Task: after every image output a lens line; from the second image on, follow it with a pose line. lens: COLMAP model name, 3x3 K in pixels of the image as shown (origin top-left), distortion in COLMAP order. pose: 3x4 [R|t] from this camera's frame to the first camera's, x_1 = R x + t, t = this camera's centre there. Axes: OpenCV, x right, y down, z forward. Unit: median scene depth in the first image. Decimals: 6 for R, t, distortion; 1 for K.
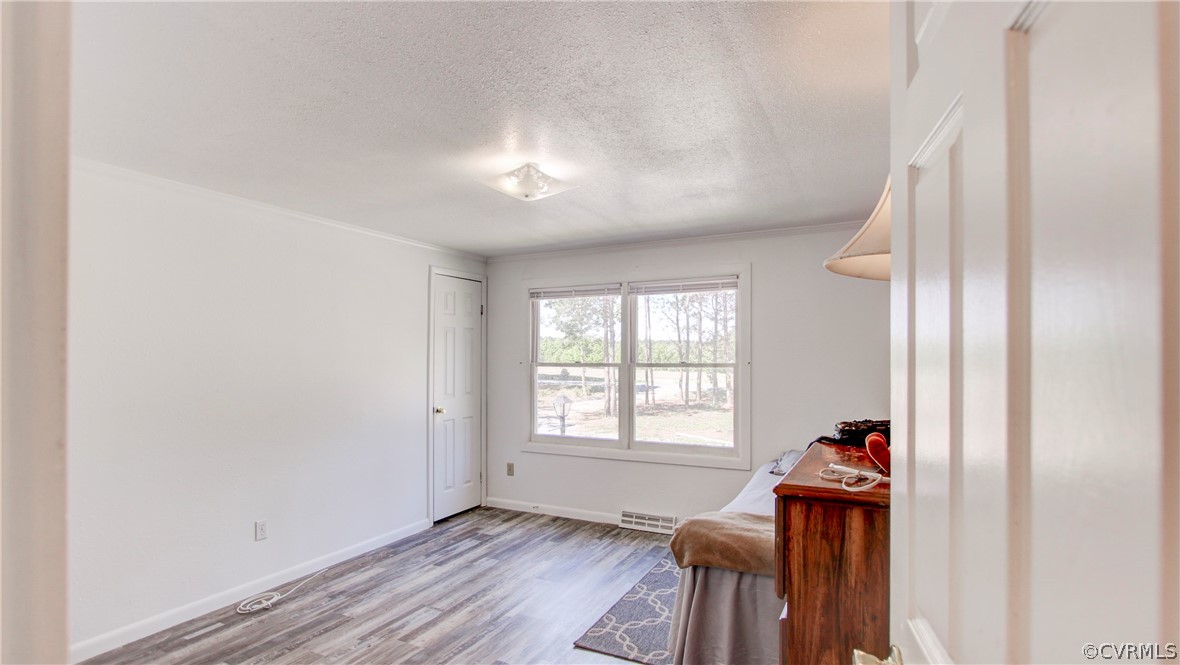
lens RADIAL K [[562.3, 0, 602.2], [0, 562.3, 338.5], [0, 0, 1]] dist [-0.012532, 0.000111]
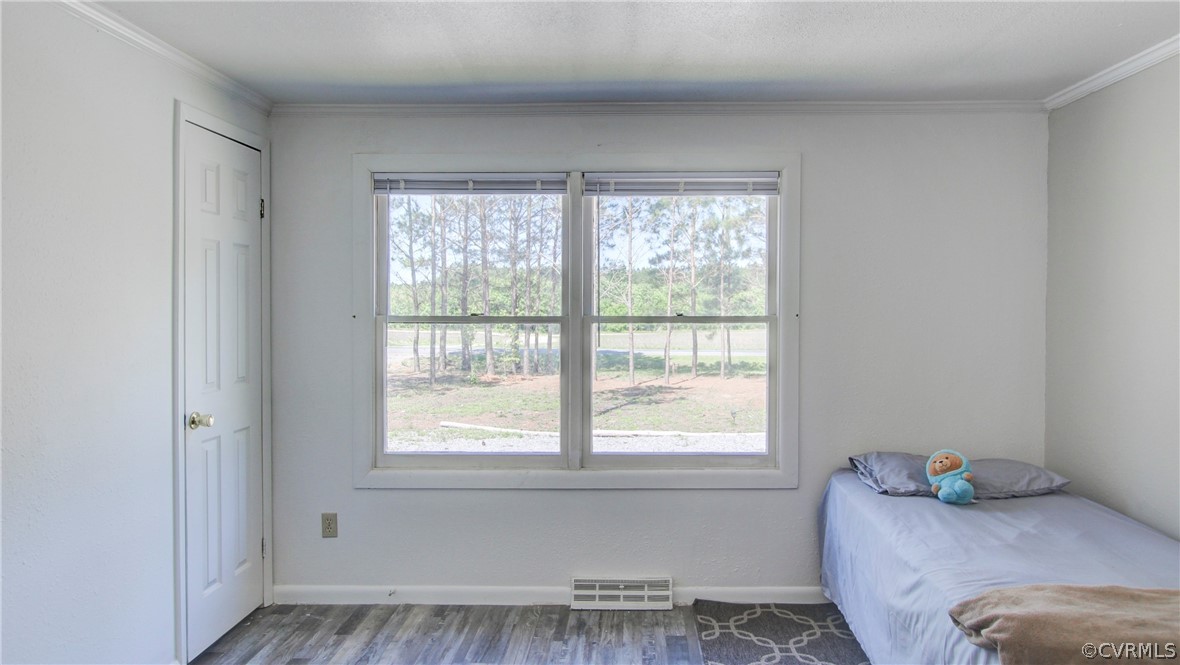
lens RADIAL K [[780.0, 0, 593.1], [0, 780.0, 305.2], [0, 0, 1]] dist [-0.002032, -0.001527]
pose [[0.899974, 0.002118, 0.435938, -0.278631], [-0.015683, 0.999498, 0.027520, 0.011128], [-0.435661, -0.031604, 0.899556, 0.290385]]
